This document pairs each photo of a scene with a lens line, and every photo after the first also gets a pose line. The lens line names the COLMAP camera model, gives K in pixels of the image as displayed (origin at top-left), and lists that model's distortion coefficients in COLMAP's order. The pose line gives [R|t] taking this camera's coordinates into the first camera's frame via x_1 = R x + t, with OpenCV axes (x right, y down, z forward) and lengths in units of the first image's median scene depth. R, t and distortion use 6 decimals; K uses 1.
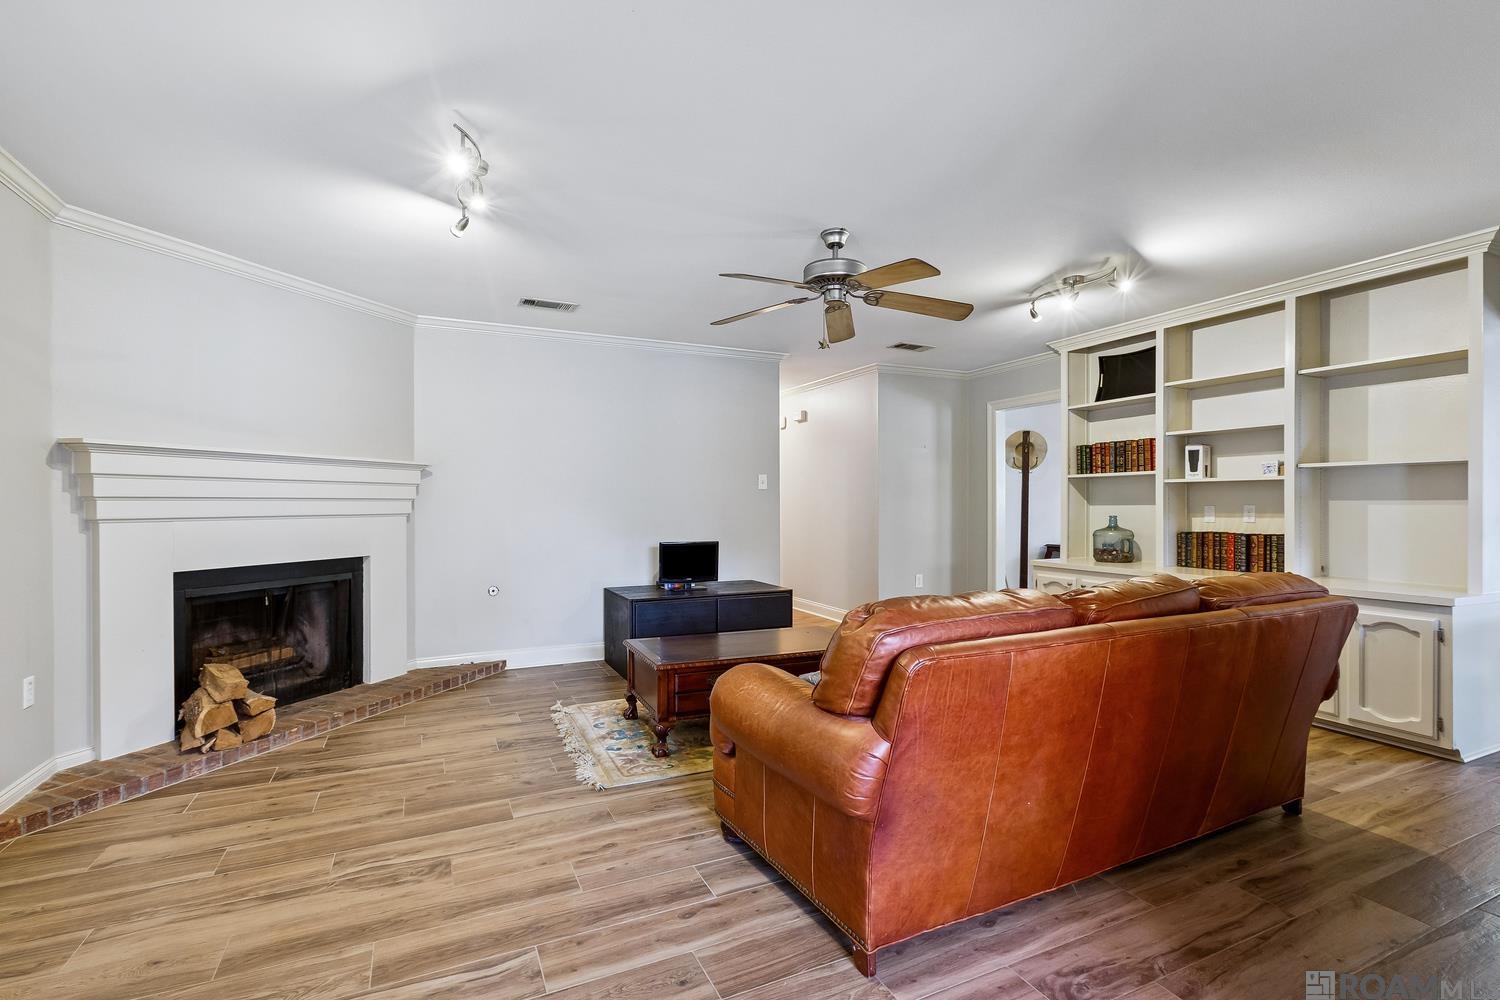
lens RADIAL K [[692.8, 0, 750.0], [0, 692.8, 500.0], [0, 0, 1]] dist [-0.000614, 0.000260]
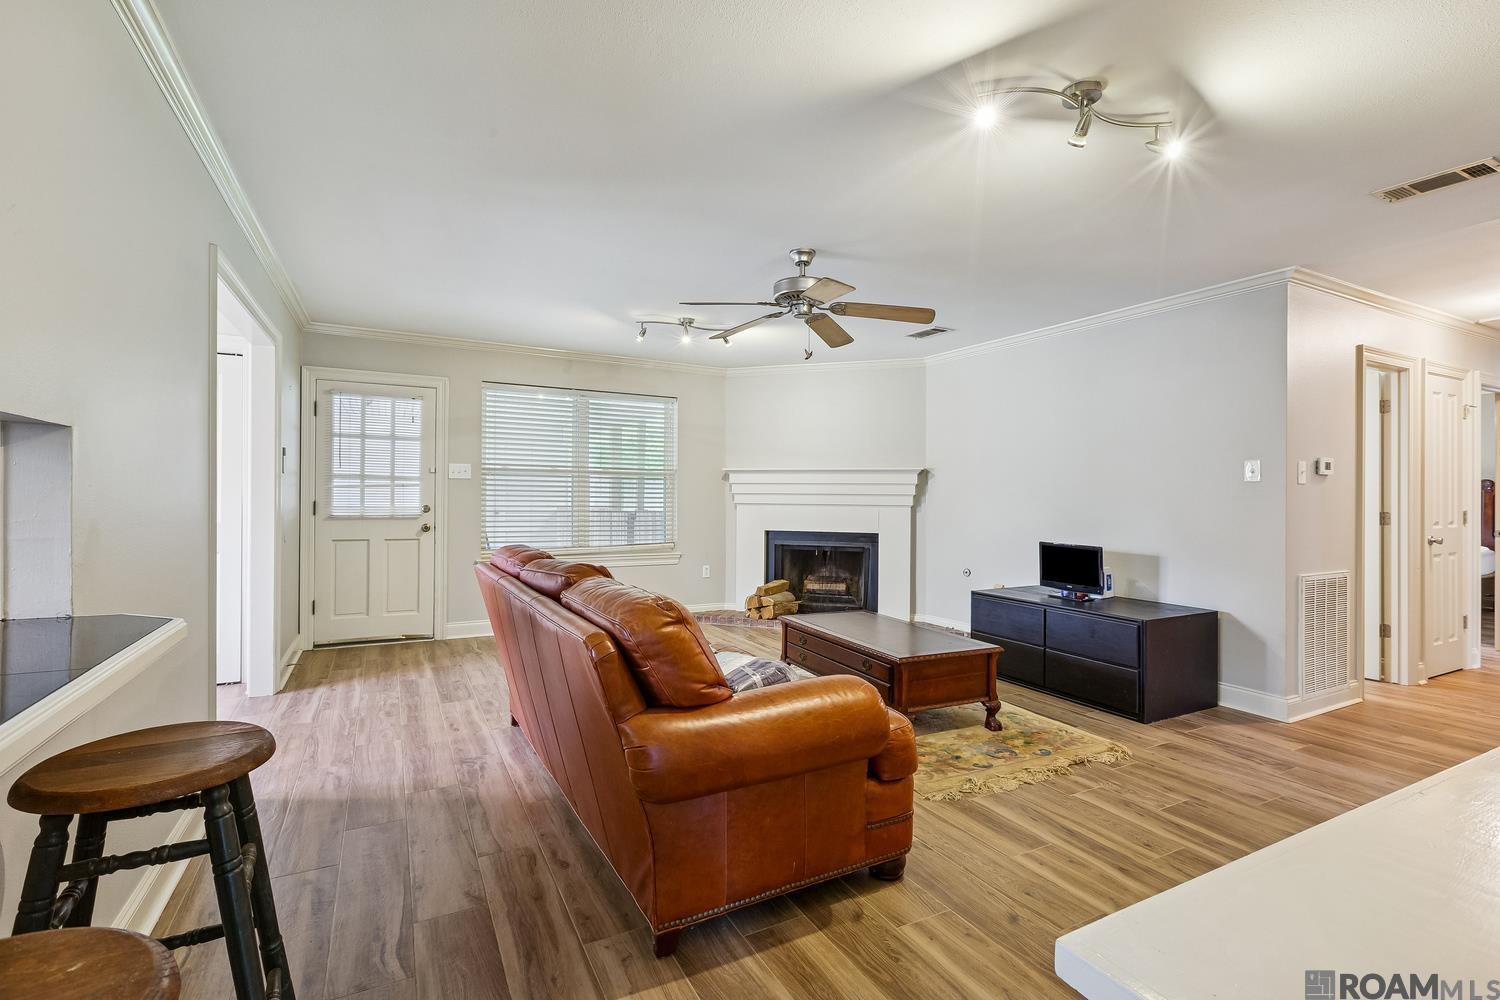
lens RADIAL K [[687.0, 0, 750.0], [0, 687.0, 500.0], [0, 0, 1]] dist [-0.001486, -0.000126]
pose [[0.042430, 0.008479, -0.999063, 1.208108], [-0.003868, 0.999958, 0.008322, -0.002908], [0.999092, 0.003511, 0.042461, 0.870125]]
